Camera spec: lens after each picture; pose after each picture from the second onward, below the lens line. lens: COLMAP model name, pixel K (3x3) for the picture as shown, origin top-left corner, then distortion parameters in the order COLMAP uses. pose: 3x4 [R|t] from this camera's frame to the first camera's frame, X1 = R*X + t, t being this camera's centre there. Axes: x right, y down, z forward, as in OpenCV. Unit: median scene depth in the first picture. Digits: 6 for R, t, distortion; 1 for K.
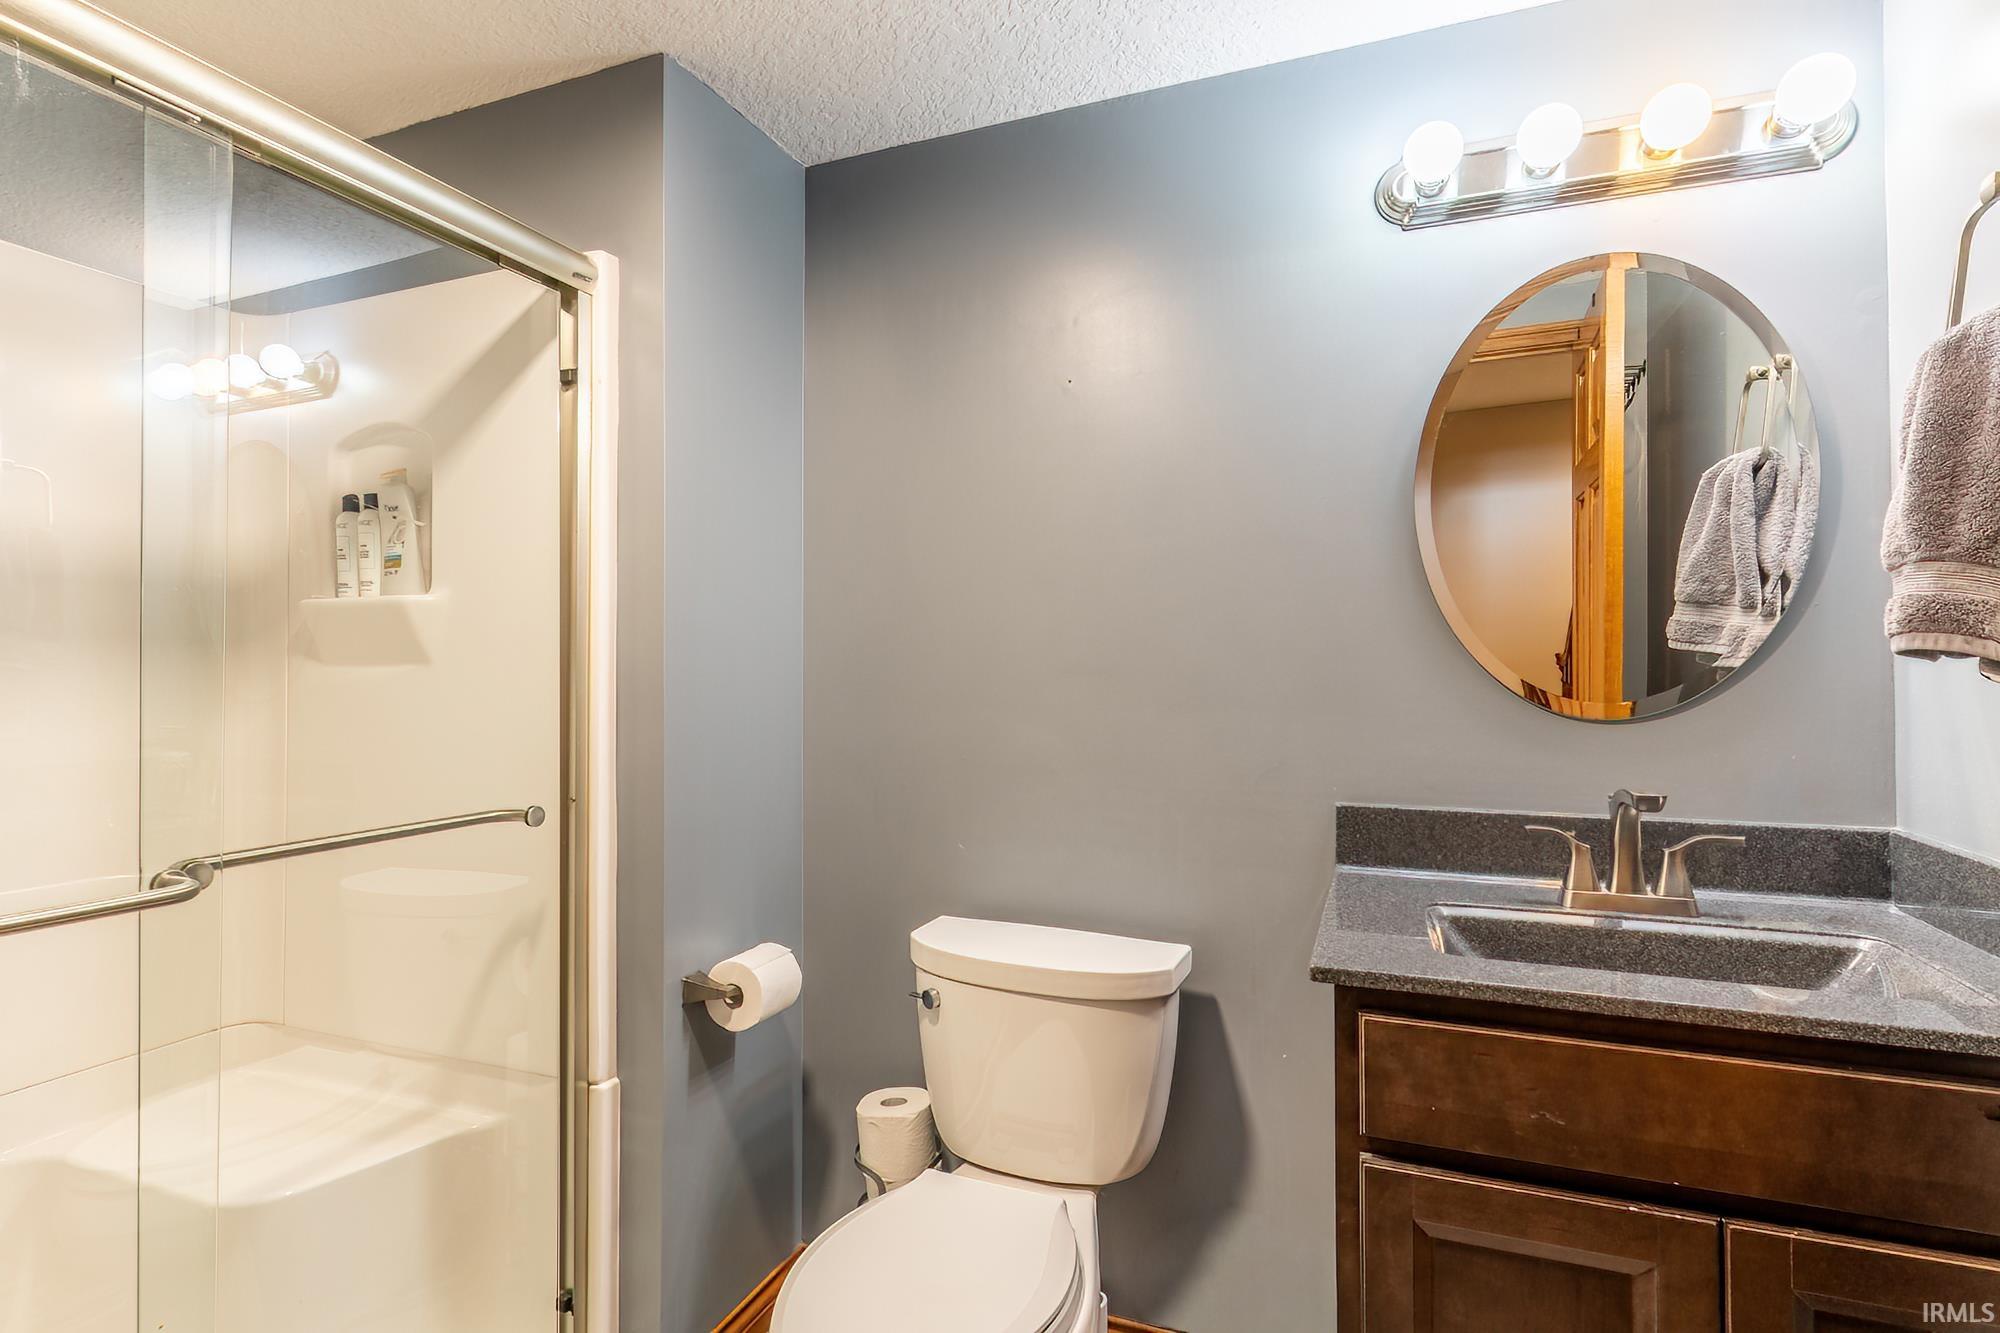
lens RADIAL K [[962.9, 0, 1004.8], [0, 962.9, 650.2], [0, 0, 1]] dist [0.003106, -0.003276]
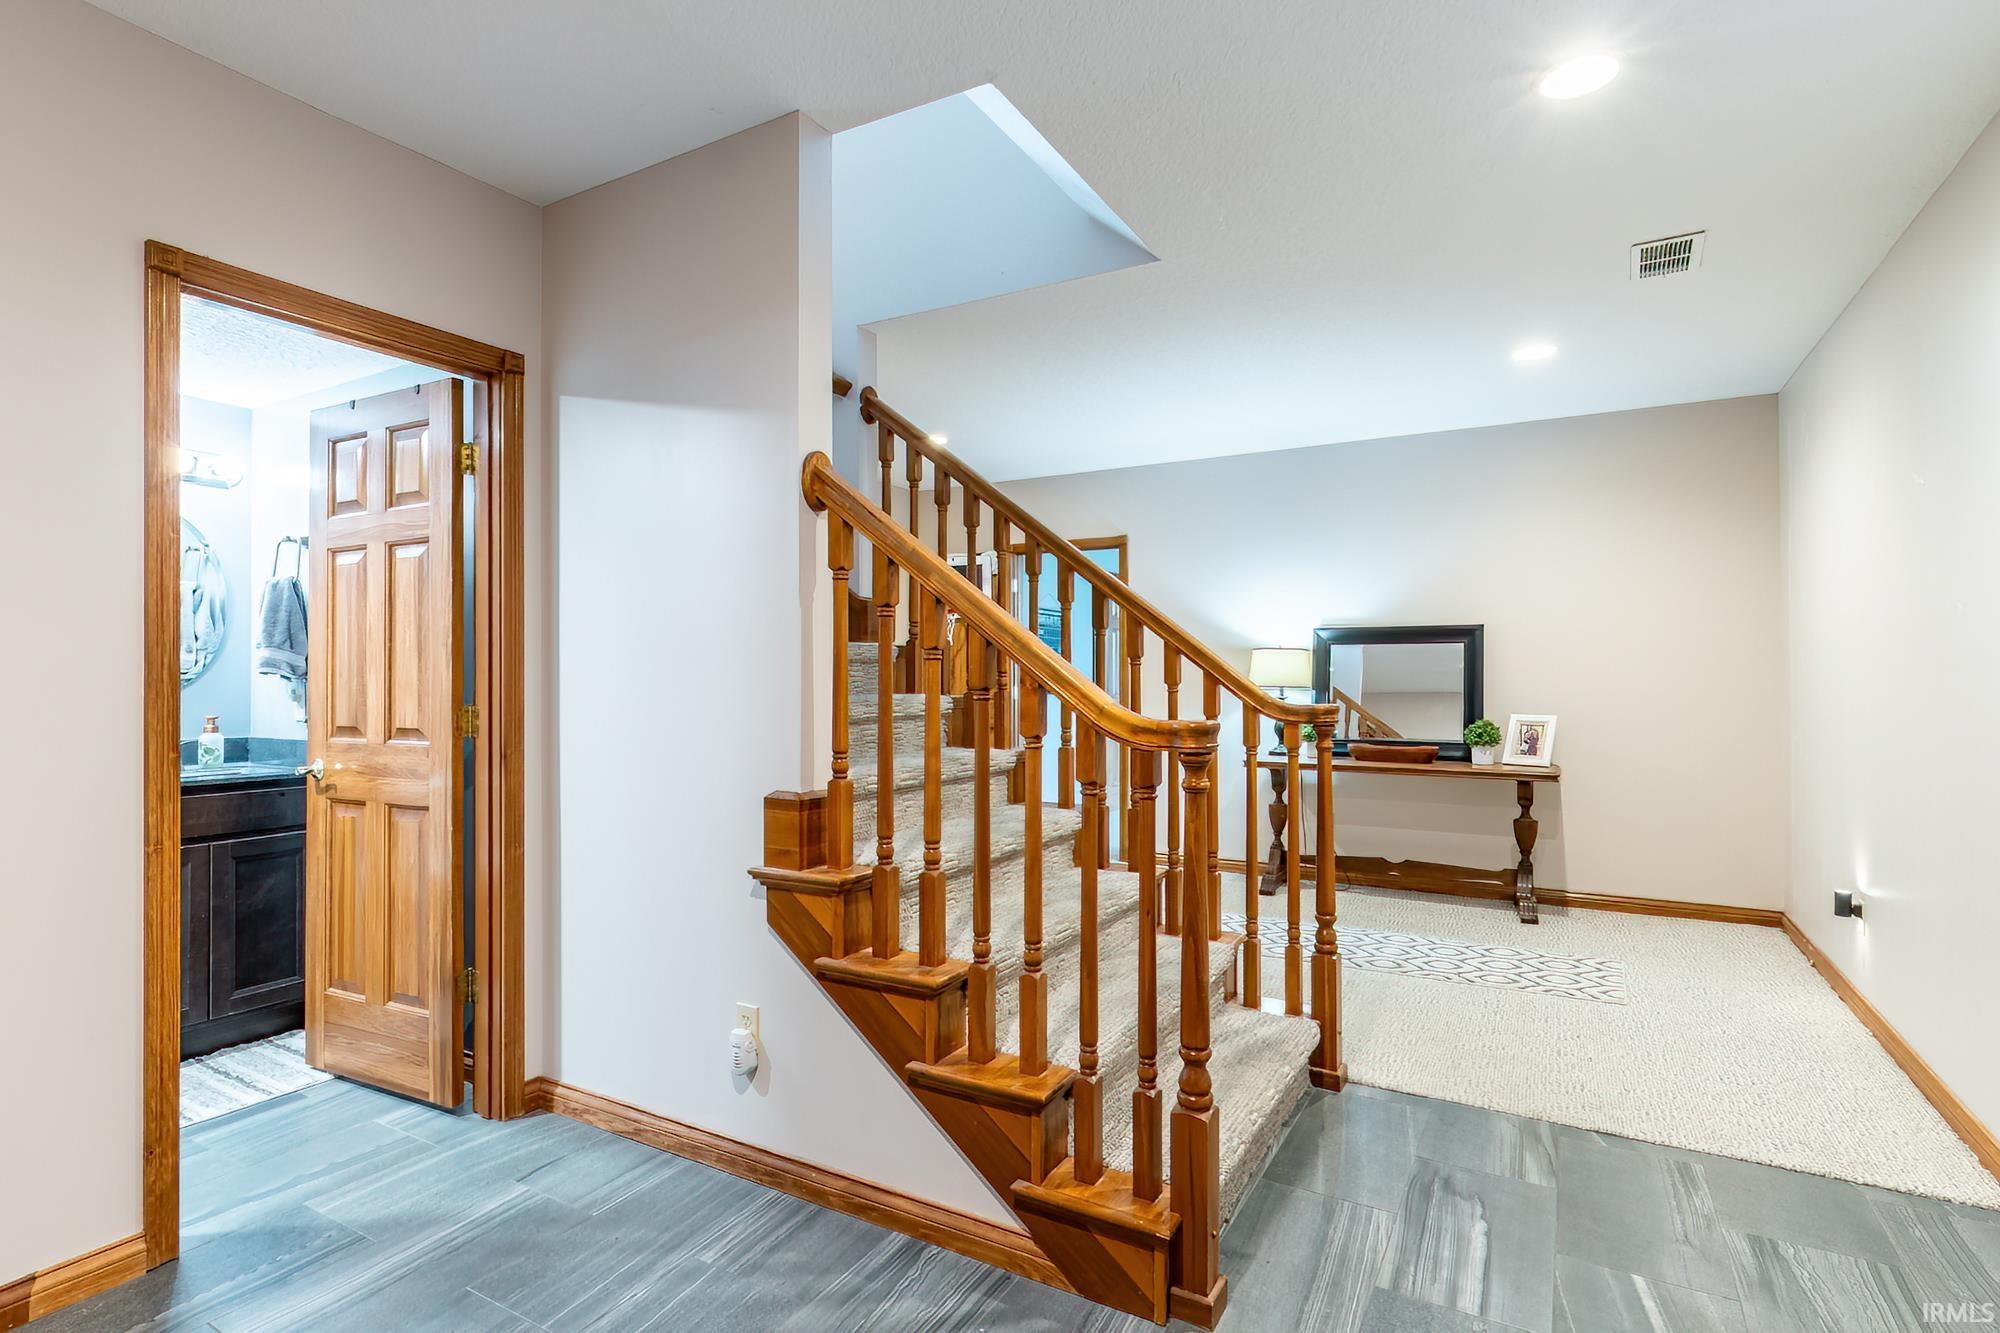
lens RADIAL K [[962.9, 0, 1007.0], [0, 962.9, 651.8], [0, 0, 1]] dist [0.003106, -0.003276]
pose [[0.123850, 0.013675, 0.992207, -2.229068], [-0.009312, 0.999877, -0.012619, -0.057057], [-0.992257, -0.007677, 0.123962, -2.146974]]
